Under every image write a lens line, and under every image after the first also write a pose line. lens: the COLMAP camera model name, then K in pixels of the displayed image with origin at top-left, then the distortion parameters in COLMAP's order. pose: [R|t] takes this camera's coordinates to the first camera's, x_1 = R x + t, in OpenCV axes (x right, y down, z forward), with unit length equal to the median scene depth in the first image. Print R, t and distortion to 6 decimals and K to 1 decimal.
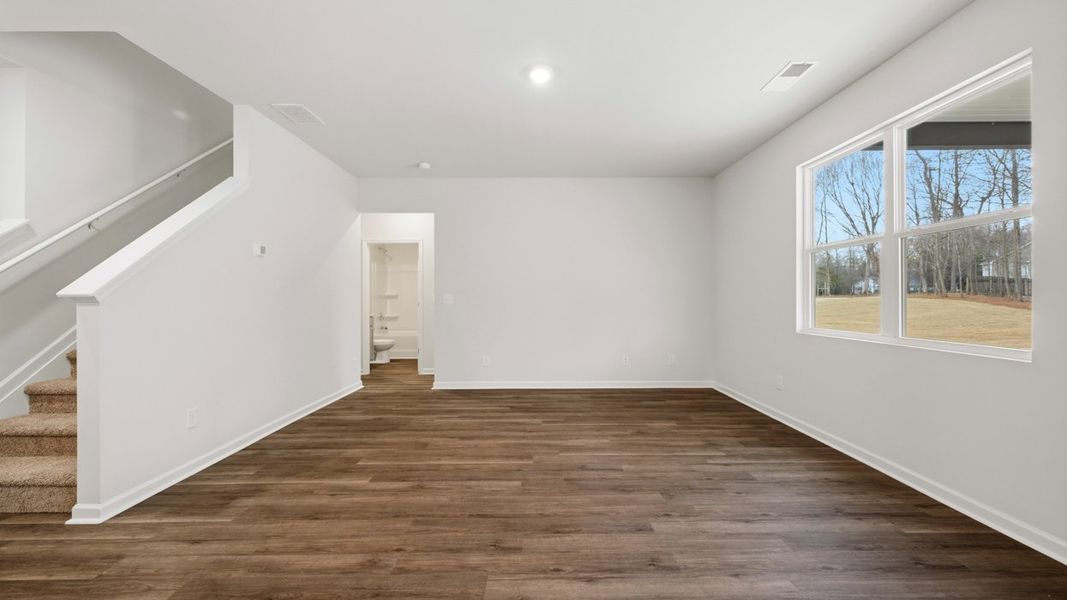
lens RADIAL K [[420.1, 0, 542.4], [0, 420.1, 300.1], [0, 0, 1]] dist [-0.000210, -0.000800]
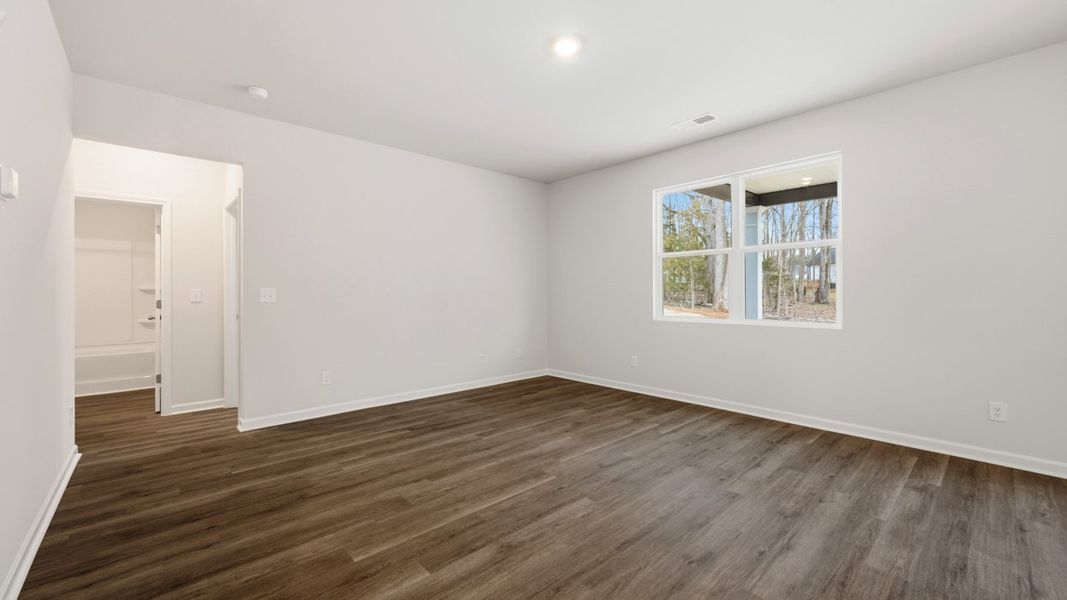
lens RADIAL K [[420.1, 0, 541.1], [0, 420.1, 295.5], [0, 0, 1]] dist [-0.000210, -0.000800]
pose [[0.745684, -0.002660, 0.666295, -0.640606], [0.004013, 0.999992, -0.000498, 0.001041], [-0.666288, 0.003045, 0.745688, 0.352505]]
